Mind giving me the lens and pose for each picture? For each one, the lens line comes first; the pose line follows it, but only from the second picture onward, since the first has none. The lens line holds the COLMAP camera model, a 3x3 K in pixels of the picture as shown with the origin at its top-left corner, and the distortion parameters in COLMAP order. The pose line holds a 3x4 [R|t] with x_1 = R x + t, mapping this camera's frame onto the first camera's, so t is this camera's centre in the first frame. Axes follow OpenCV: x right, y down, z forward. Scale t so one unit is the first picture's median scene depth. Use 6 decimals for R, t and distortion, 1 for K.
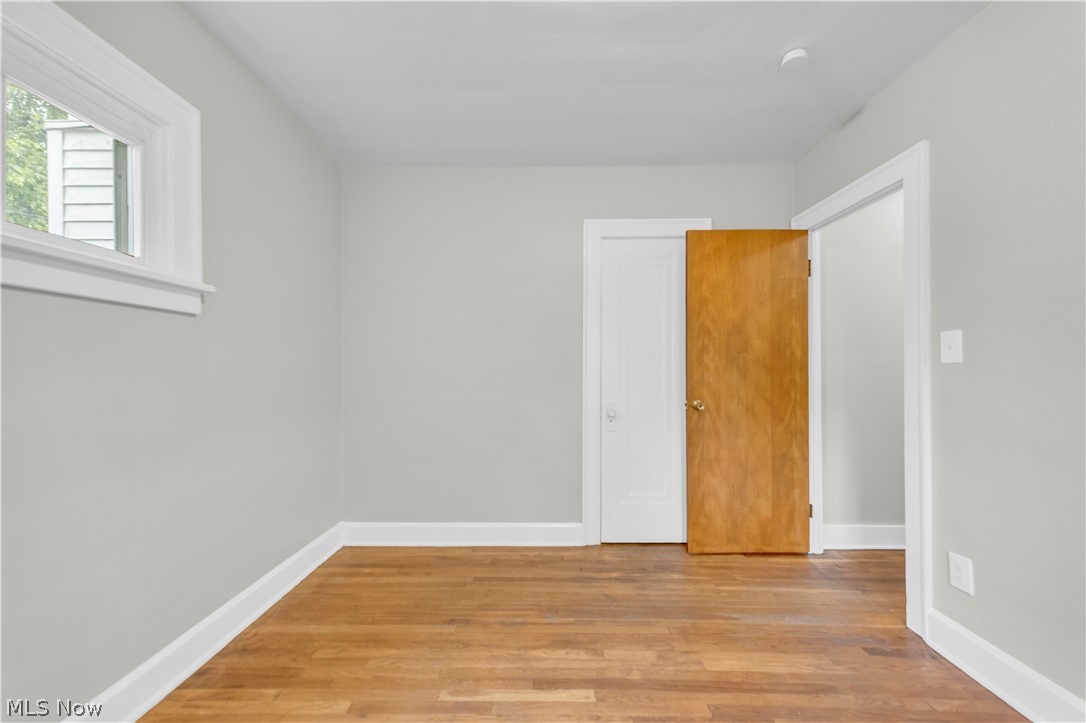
lens RADIAL K [[444.9, 0, 545.6], [0, 444.9, 366.7], [0, 0, 1]] dist [0.000557, -0.000043]
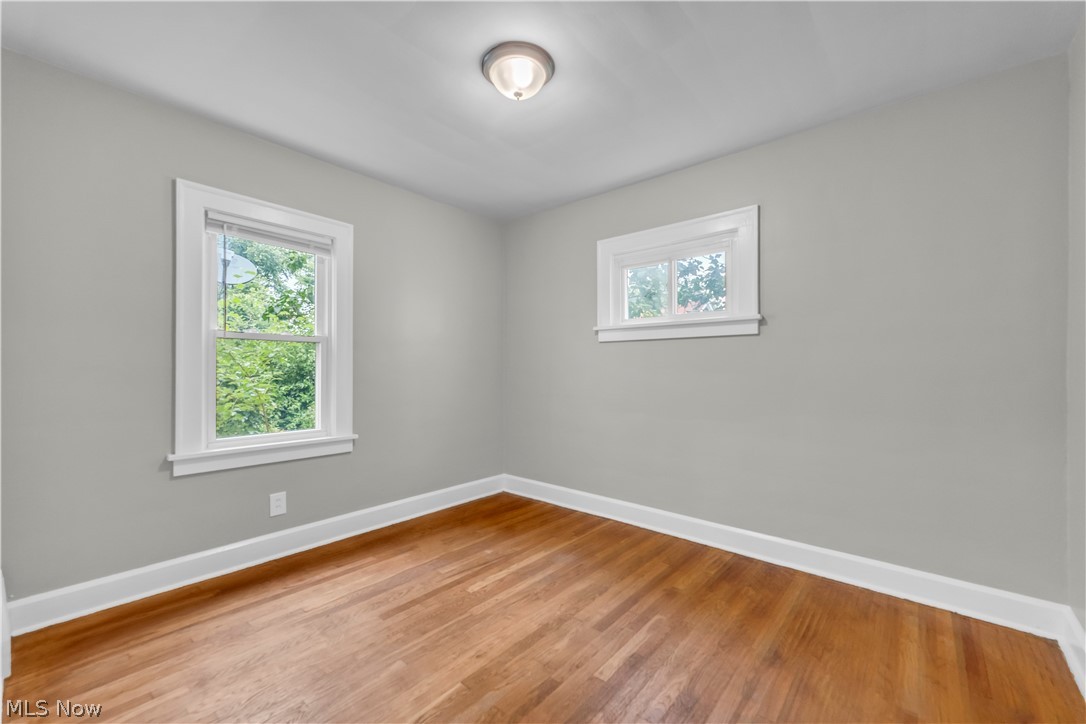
lens RADIAL K [[444.9, 0, 545.6], [0, 444.9, 367.2], [0, 0, 1]] dist [0.000557, -0.000043]
pose [[-0.636222, 0.001779, -0.771504, 0.848018], [0.000018, 0.999997, 0.002292, -0.010057], [0.771506, 0.001445, -0.636220, 1.318487]]
